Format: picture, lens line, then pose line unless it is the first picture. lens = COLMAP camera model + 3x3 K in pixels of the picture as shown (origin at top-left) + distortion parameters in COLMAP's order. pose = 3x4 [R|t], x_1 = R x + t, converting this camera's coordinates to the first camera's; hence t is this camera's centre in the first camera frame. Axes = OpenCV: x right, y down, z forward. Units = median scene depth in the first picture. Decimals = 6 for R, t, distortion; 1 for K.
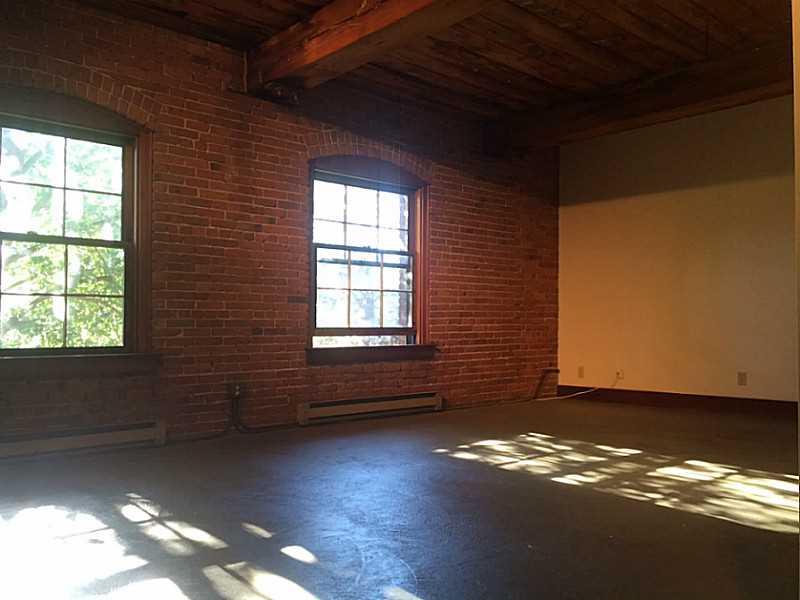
lens RADIAL K [[704.2, 0, 398.6], [0, 704.2, 297.9], [0, 0, 1]] dist [0.062185, 0.001846]
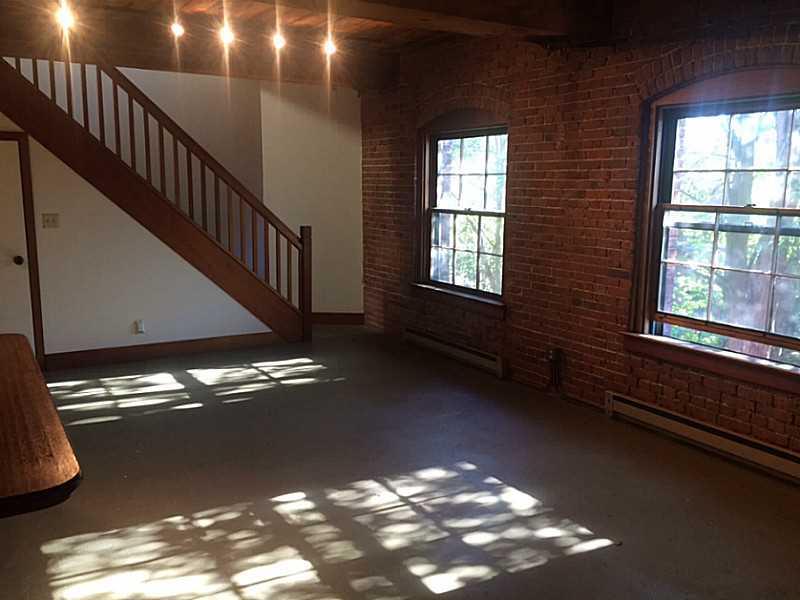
lens RADIAL K [[704.2, 0, 398.8], [0, 704.2, 301.0], [0, 0, 1]] dist [0.062185, 0.001846]
pose [[-0.187192, 0.154394, -0.970114, 0.890915], [0.018192, 0.987947, 0.153722, -0.122262], [0.982155, 0.011127, -0.187744, 1.066762]]
